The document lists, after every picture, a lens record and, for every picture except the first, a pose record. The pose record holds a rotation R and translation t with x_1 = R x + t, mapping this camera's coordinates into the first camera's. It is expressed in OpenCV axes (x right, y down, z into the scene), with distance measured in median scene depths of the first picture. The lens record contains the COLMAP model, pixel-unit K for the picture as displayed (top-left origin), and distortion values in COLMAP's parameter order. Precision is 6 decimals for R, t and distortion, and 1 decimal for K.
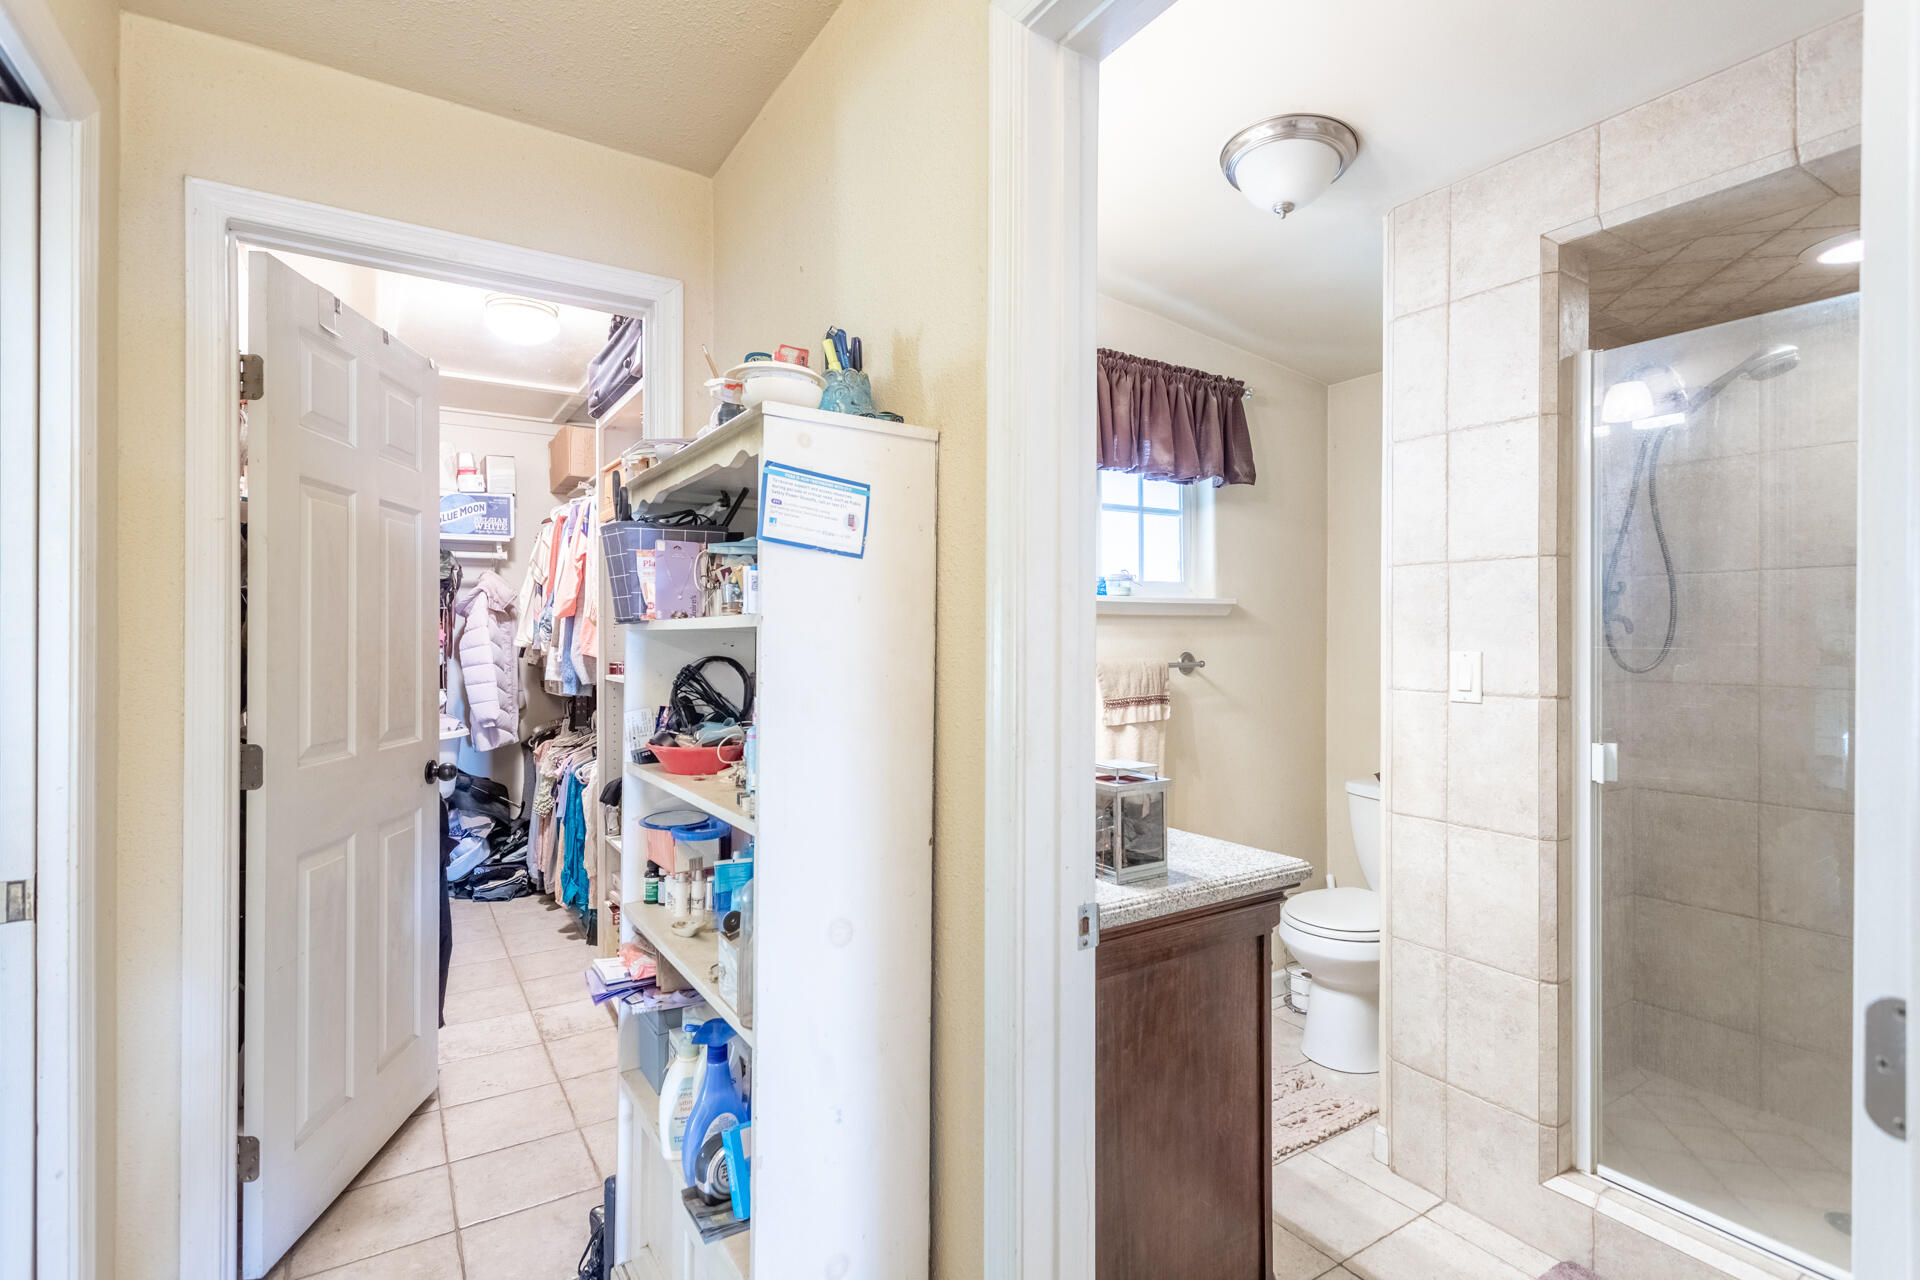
lens RADIAL K [[904.7, 0, 964.1], [0, 904.7, 638.3], [0, 0, 1]] dist [0.010498, 0.001094]
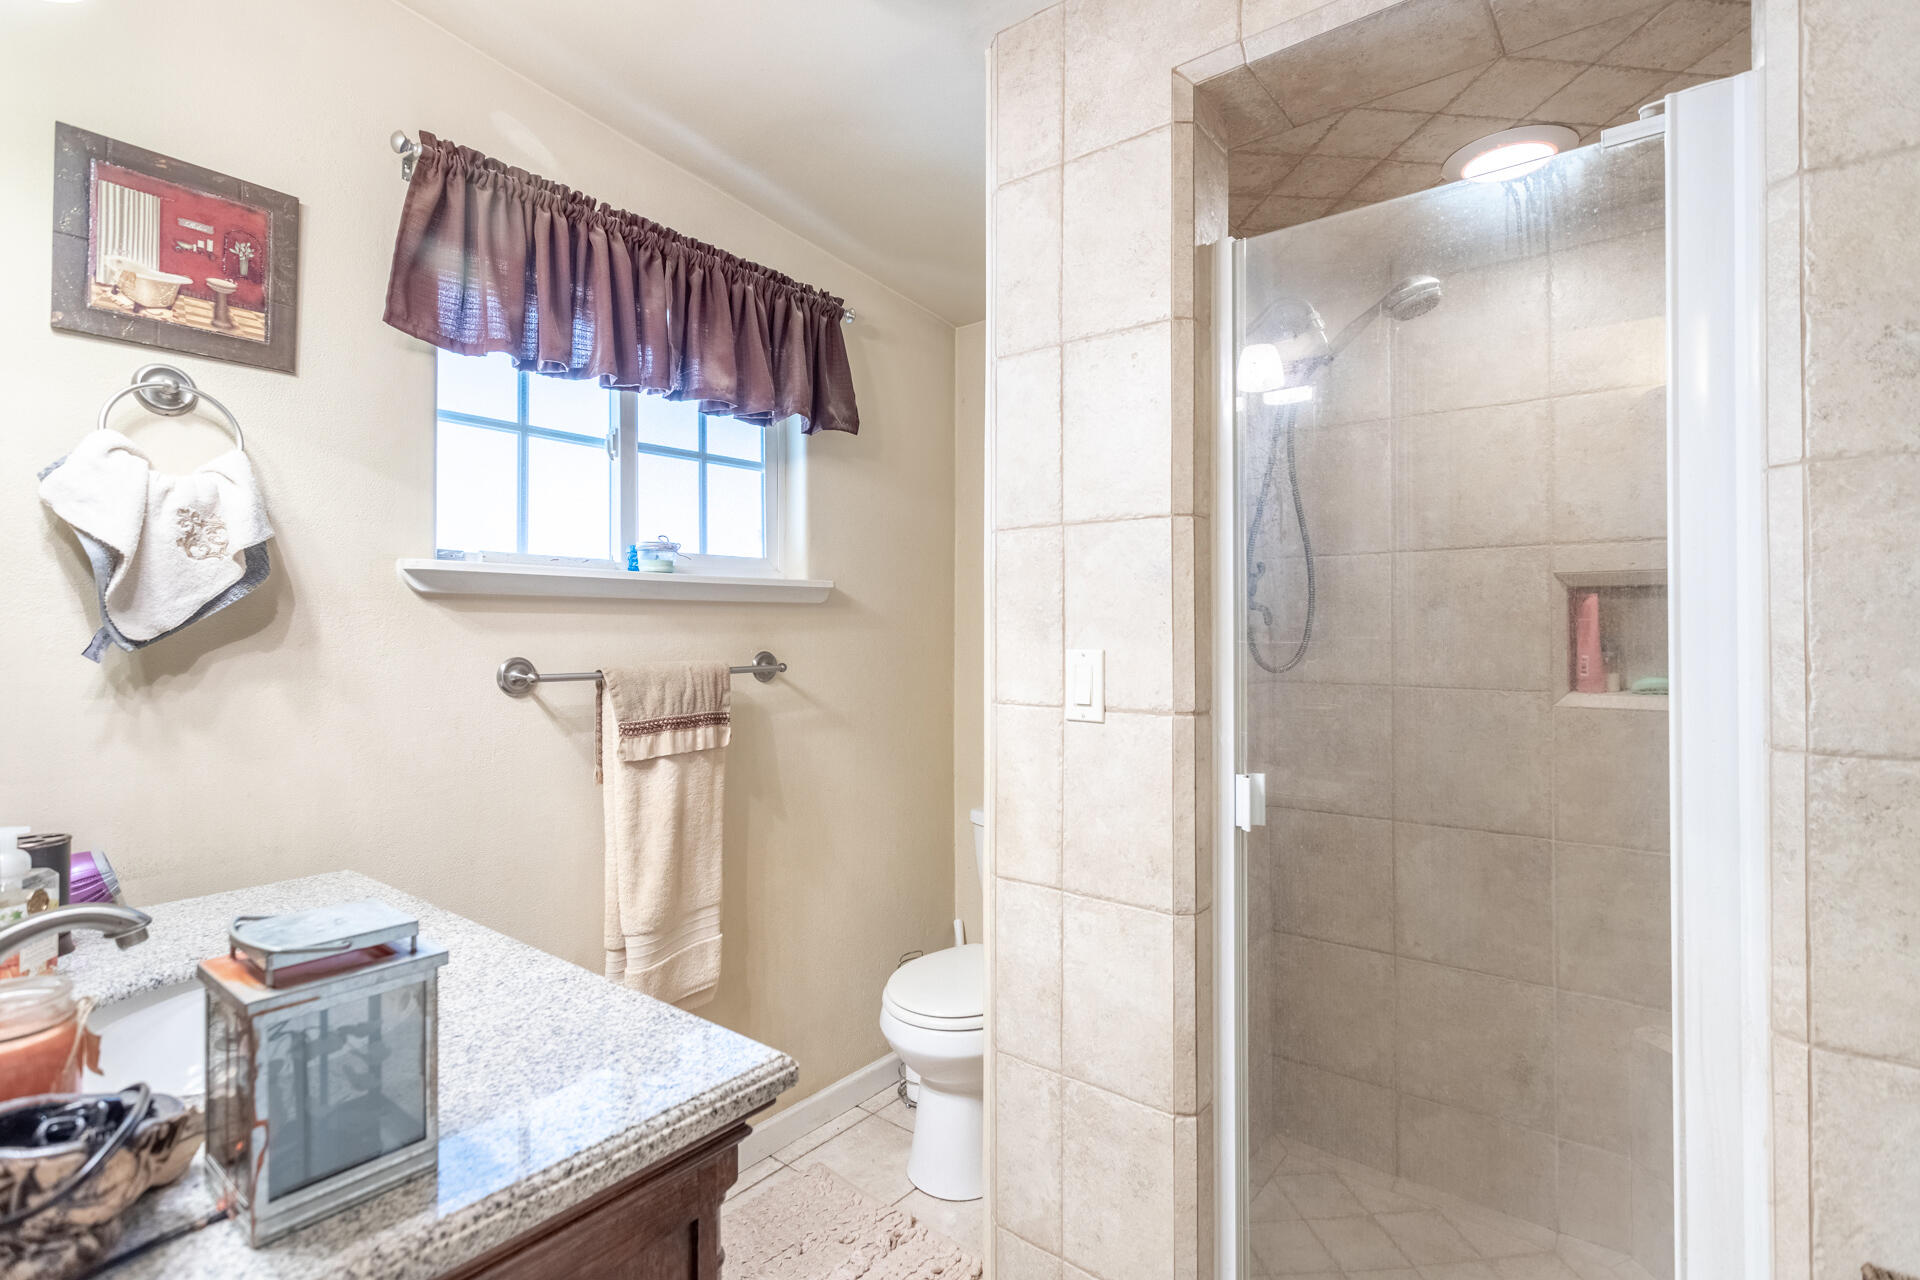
lens RADIAL K [[904.7, 0, 958.4], [0, 904.7, 631.7], [0, 0, 1]] dist [0.010498, 0.001094]
pose [[0.947948, -0.002537, 0.318415, 0.221256], [0.003512, 0.999991, -0.002490, 0.001882], [-0.318406, 0.003479, 0.947948, 0.340336]]
